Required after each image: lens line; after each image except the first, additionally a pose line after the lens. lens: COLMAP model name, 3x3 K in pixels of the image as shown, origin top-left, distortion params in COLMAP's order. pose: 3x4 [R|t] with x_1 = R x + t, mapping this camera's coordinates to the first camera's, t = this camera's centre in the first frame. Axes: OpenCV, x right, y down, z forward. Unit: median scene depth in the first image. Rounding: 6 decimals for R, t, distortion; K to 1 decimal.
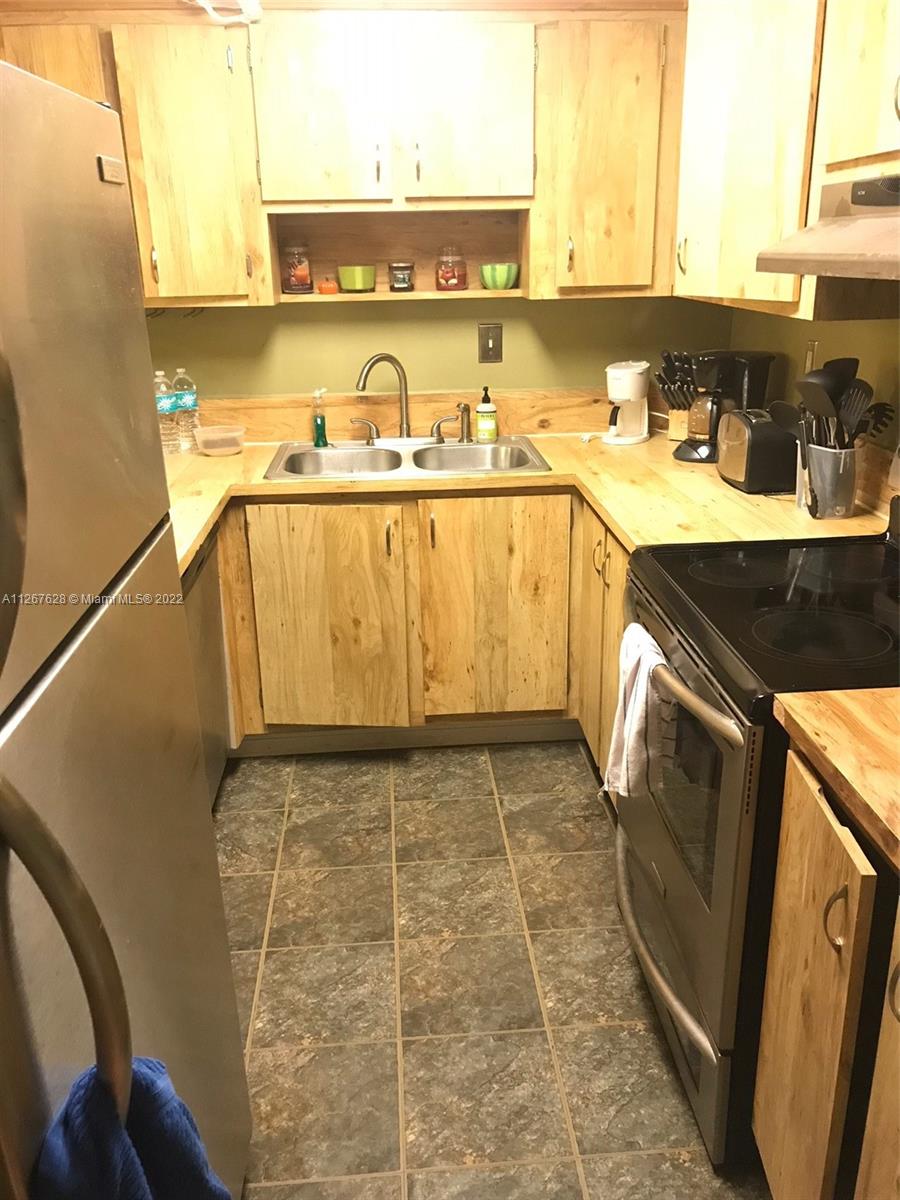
lens RADIAL K [[976.2, 0, 450.0], [0, 976.2, 600.0], [0, 0, 1]] dist [0.007869, -0.012042]
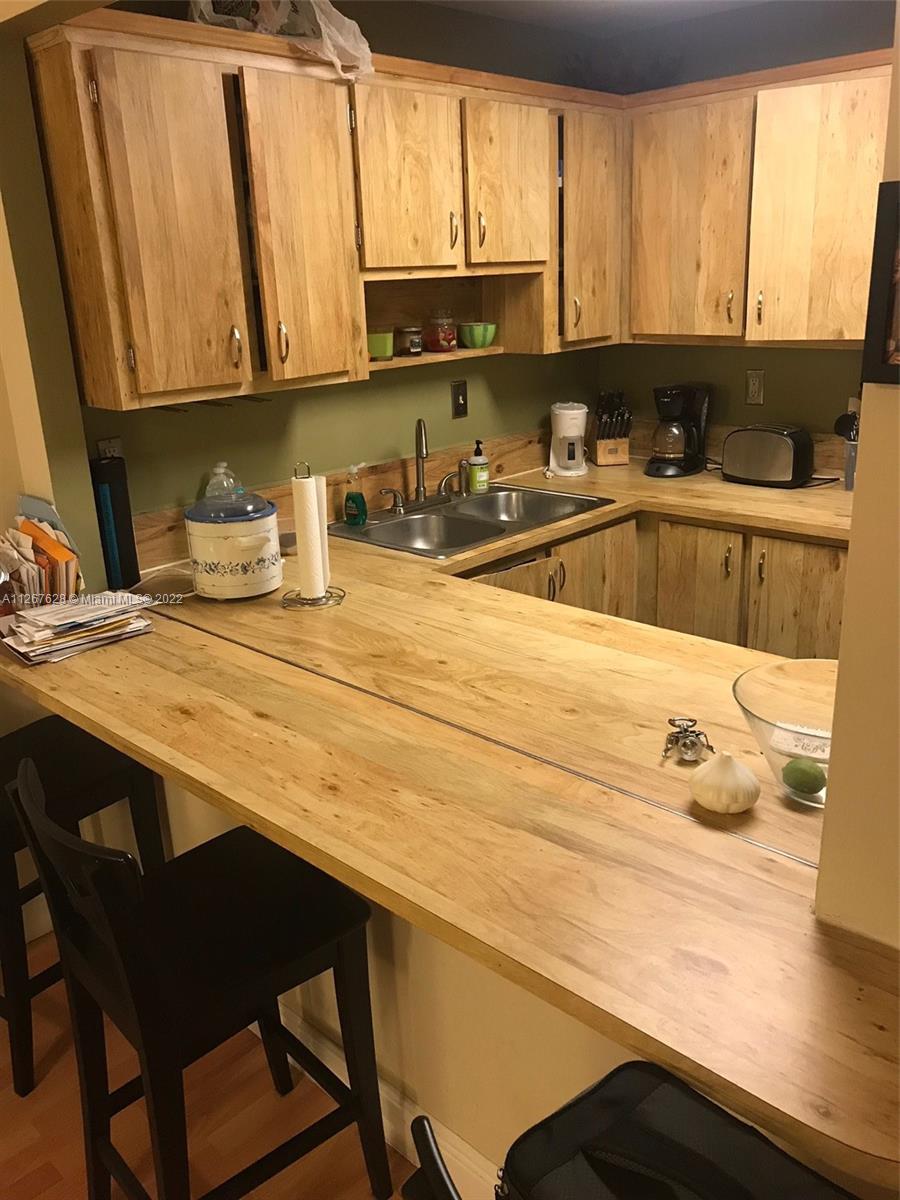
lens RADIAL K [[976.2, 0, 450.0], [0, 976.2, 600.0], [0, 0, 1]] dist [0.007869, -0.012042]
pose [[0.743453, -0.224580, 0.629953, -0.759186], [0.253646, 0.966244, 0.045122, -0.121537], [-0.618822, 0.126240, 0.775321, 0.262161]]
